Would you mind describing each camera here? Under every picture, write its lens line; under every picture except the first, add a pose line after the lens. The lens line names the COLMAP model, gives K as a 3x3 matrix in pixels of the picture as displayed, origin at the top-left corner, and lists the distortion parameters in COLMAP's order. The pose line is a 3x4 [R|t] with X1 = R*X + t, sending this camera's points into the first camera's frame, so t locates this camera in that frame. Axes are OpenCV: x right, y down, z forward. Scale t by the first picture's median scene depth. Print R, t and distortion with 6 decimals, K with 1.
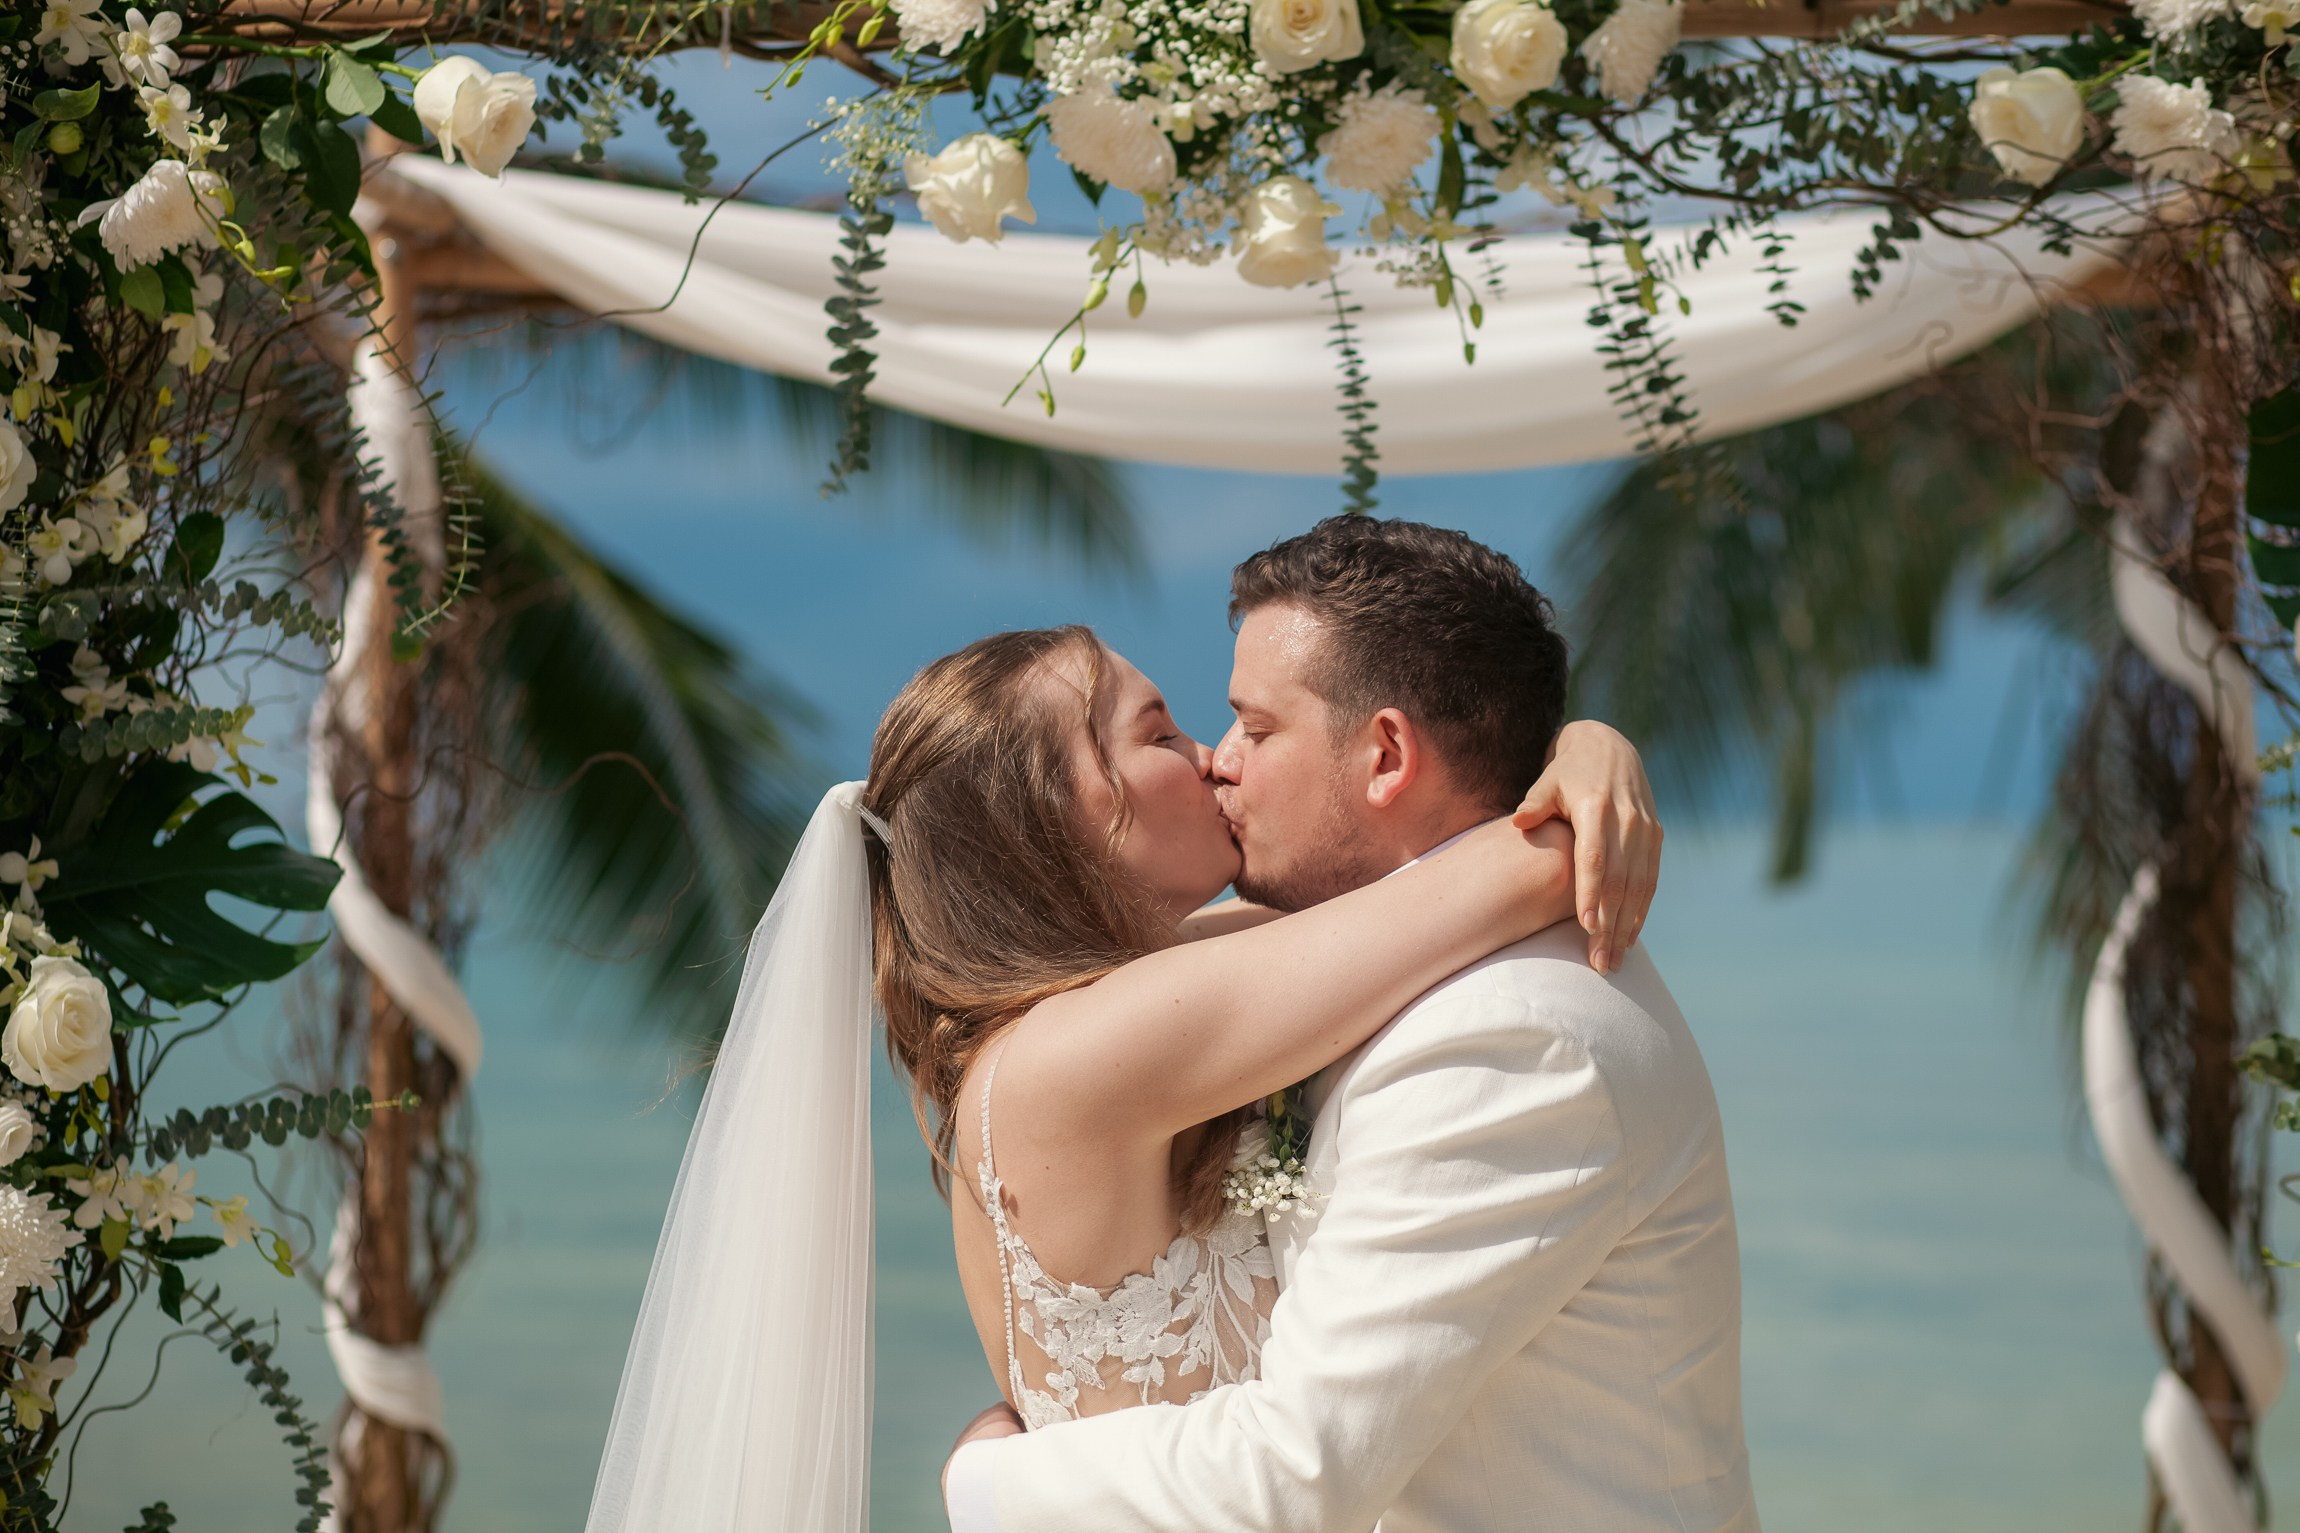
lens RADIAL K [[5662.3, 0, 1211.6], [0, 5662.3, 705.6], [0, 0, 1]] dist [-0.133300, 0.000000]
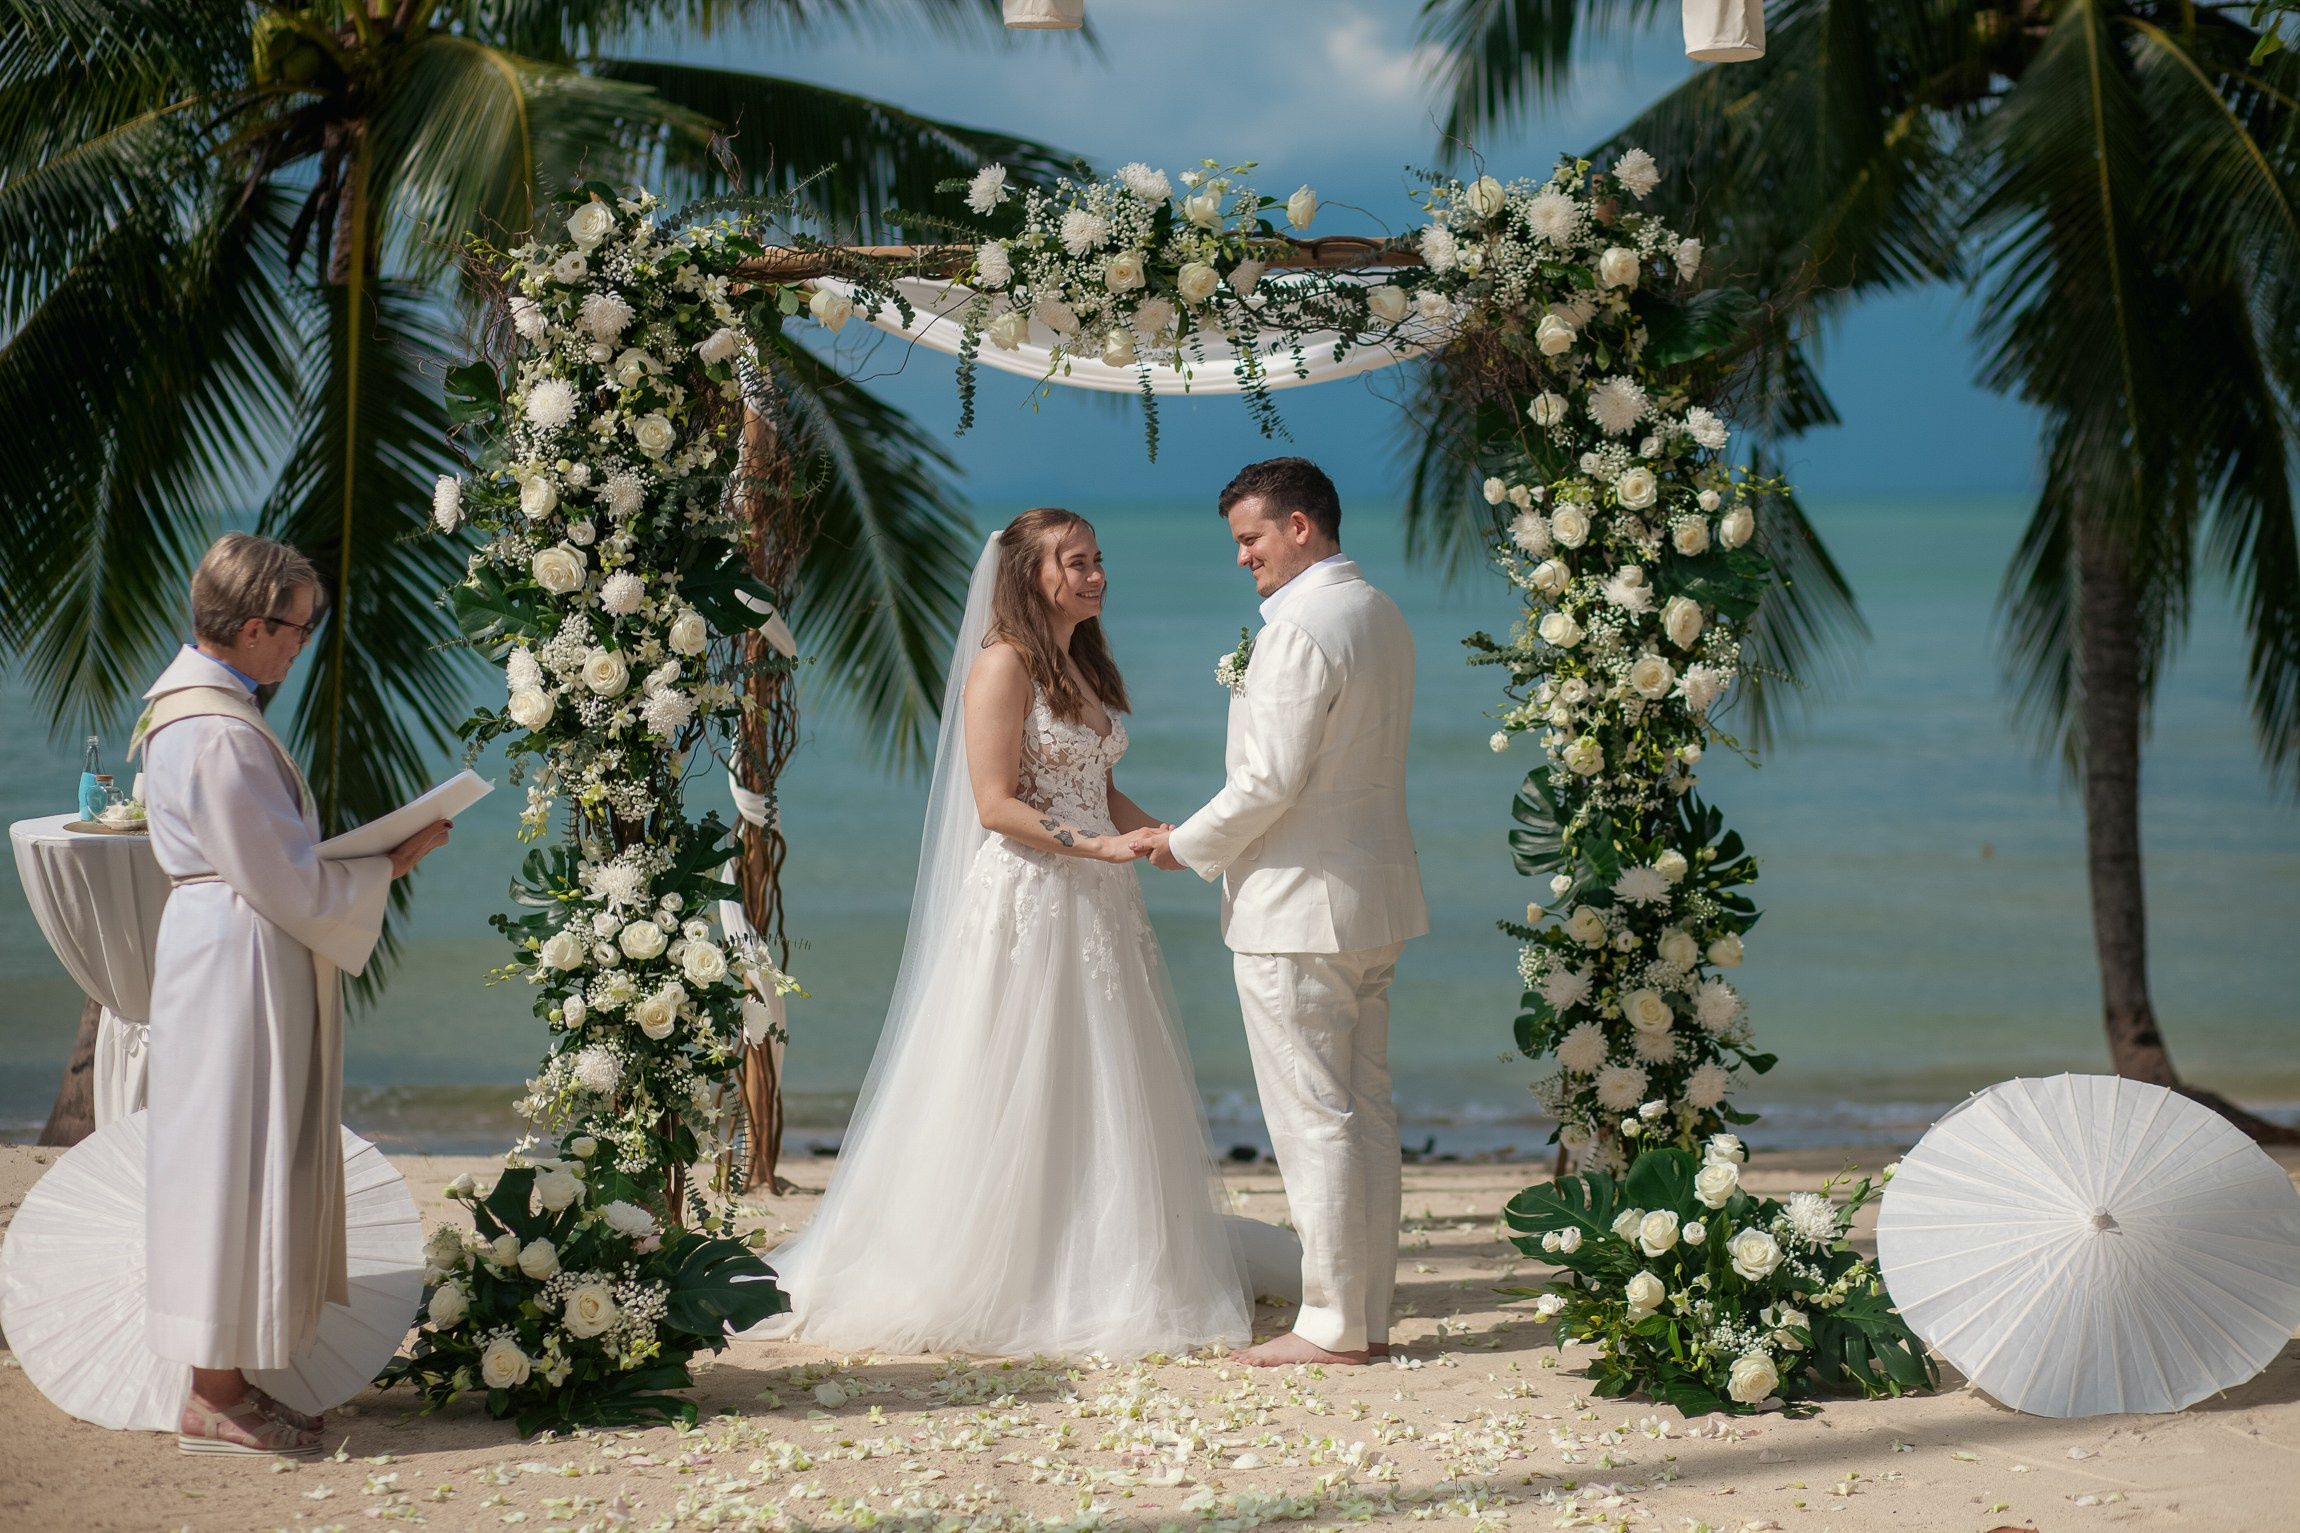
lens RADIAL K [[5662.3, 0, 1149.4], [0, 5662.3, 757.8], [0, 0, 1]] dist [-0.133300, 0.000000]
pose [[0.999432, -0.004586, -0.033375, 0.116613], [0.006823, 0.997714, 0.067234, -0.067078], [0.032991, -0.067424, 0.997179, -1.750327]]
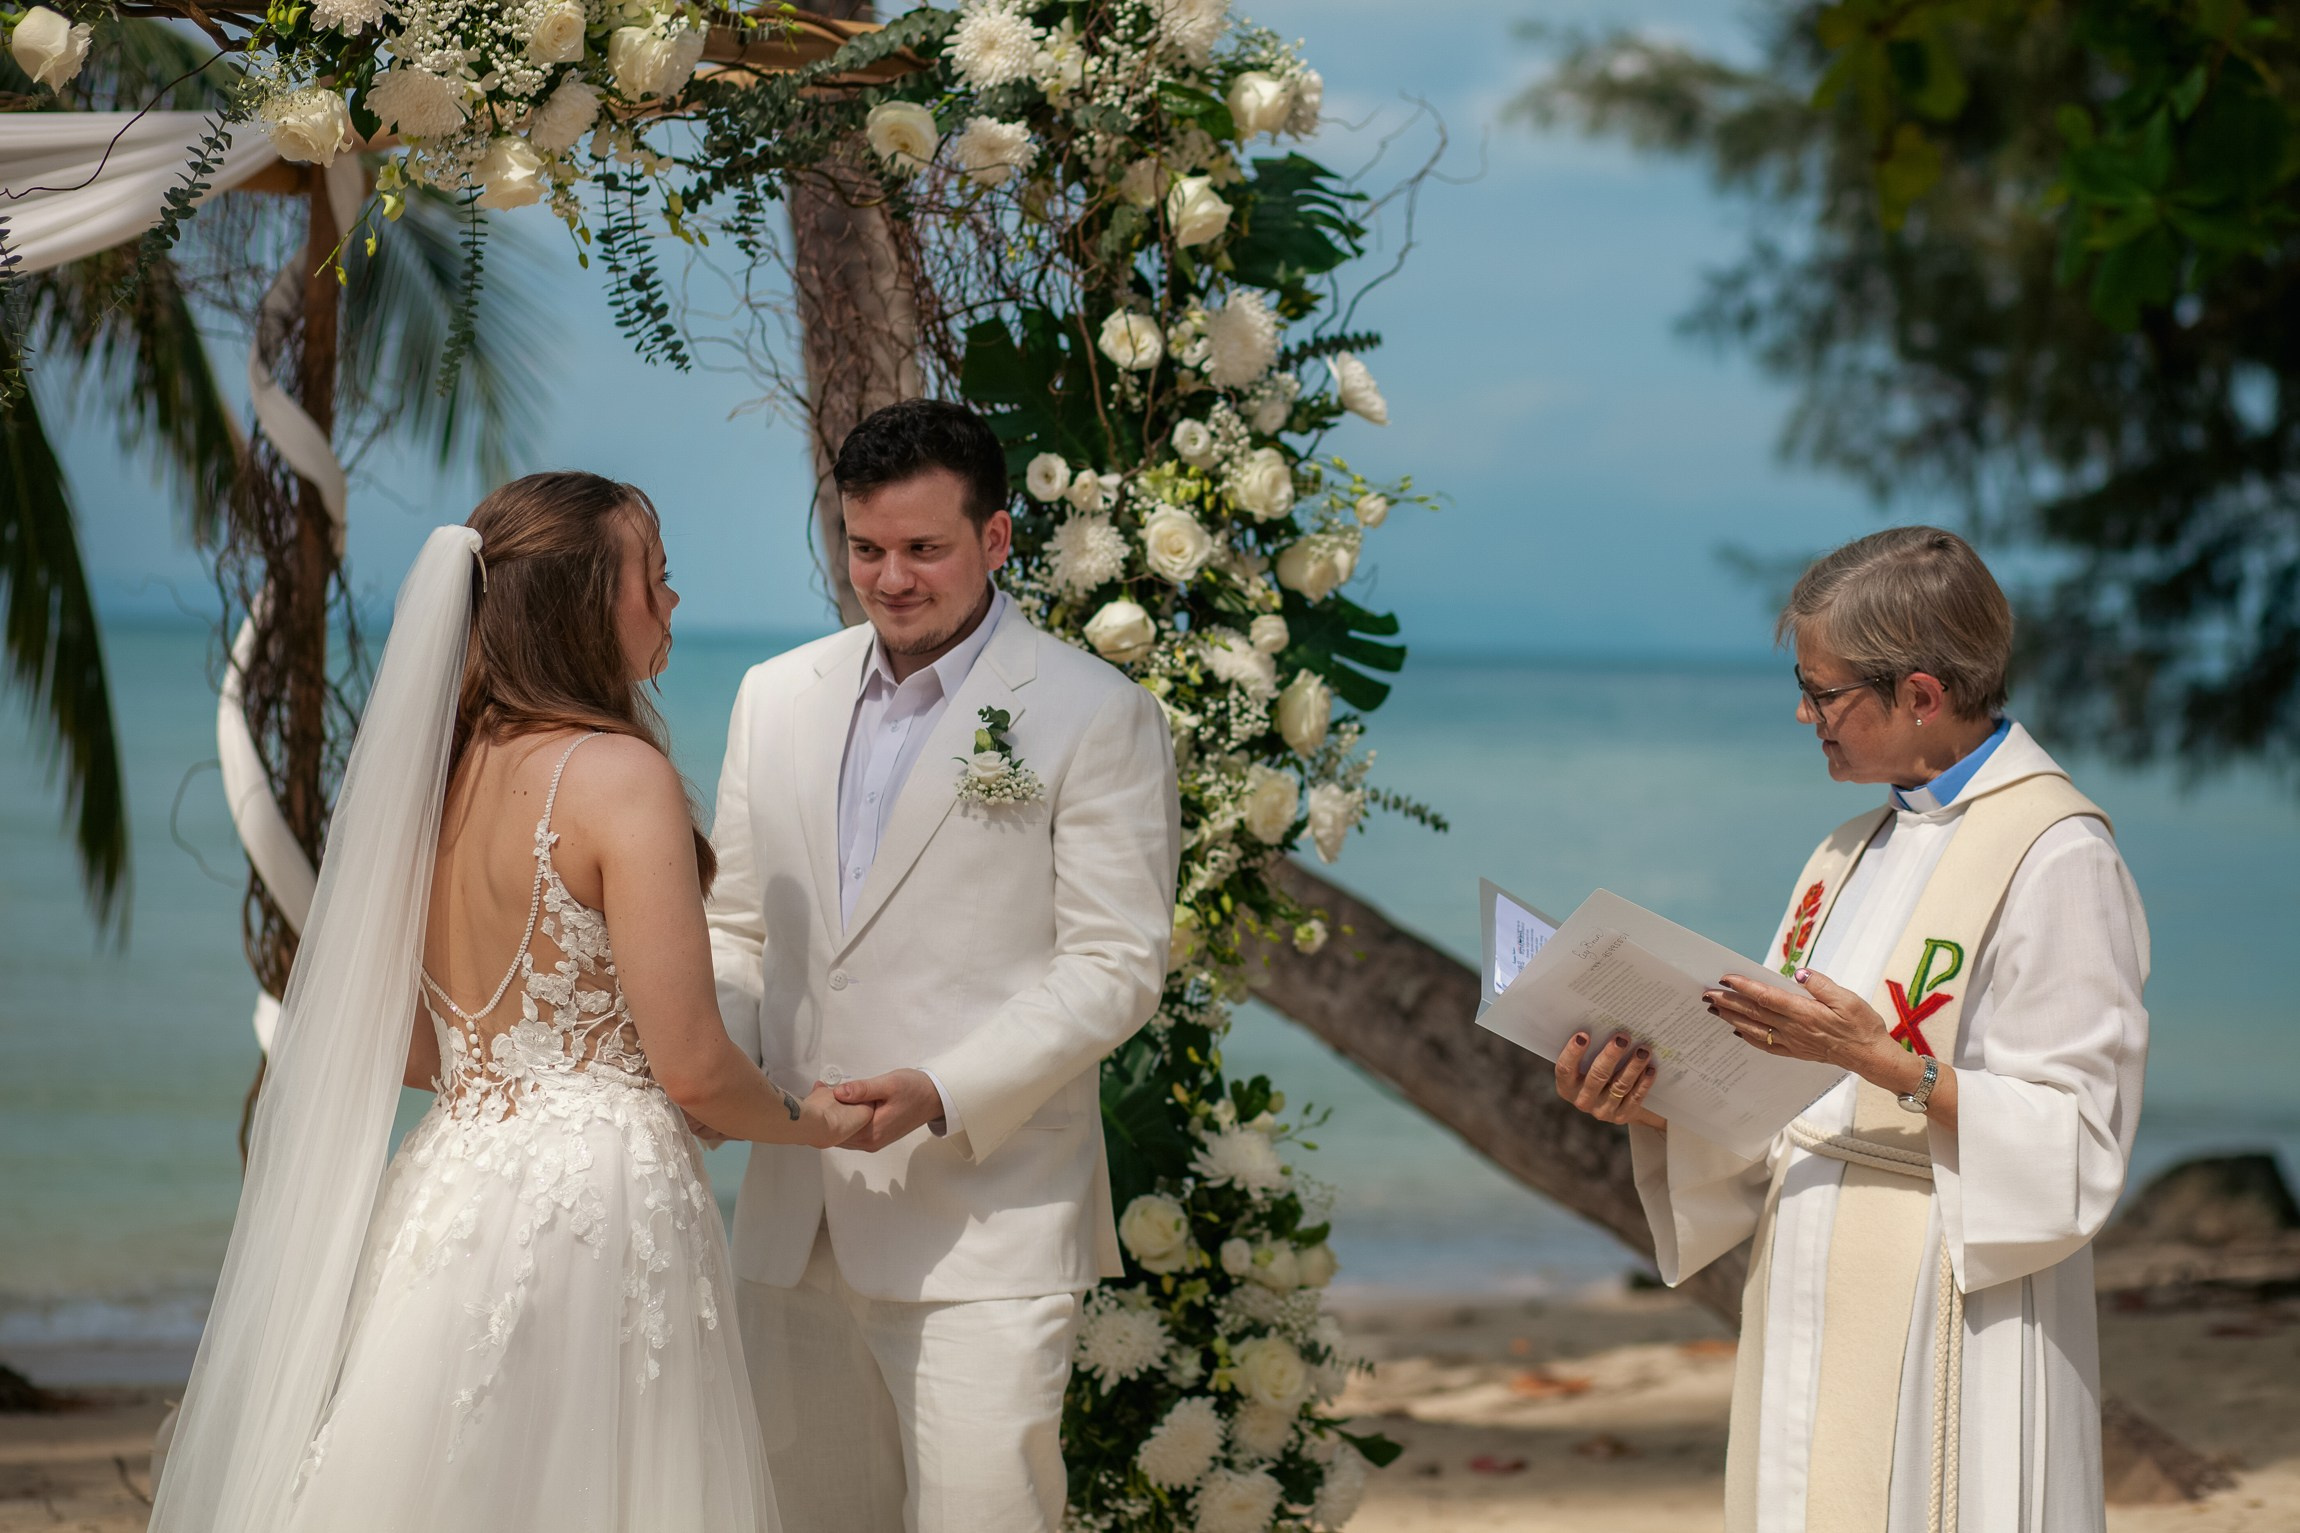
lens RADIAL K [[5662.3, 0, 1149.6], [0, 5662.3, 770.3], [0, 0, 1]] dist [-0.133300, 0.000000]
pose [[0.779974, 0.012224, 0.625692, -0.757316], [-0.045234, 0.998295, 0.036884, 0.010450], [-0.624175, -0.057071, 0.779198, -0.263381]]
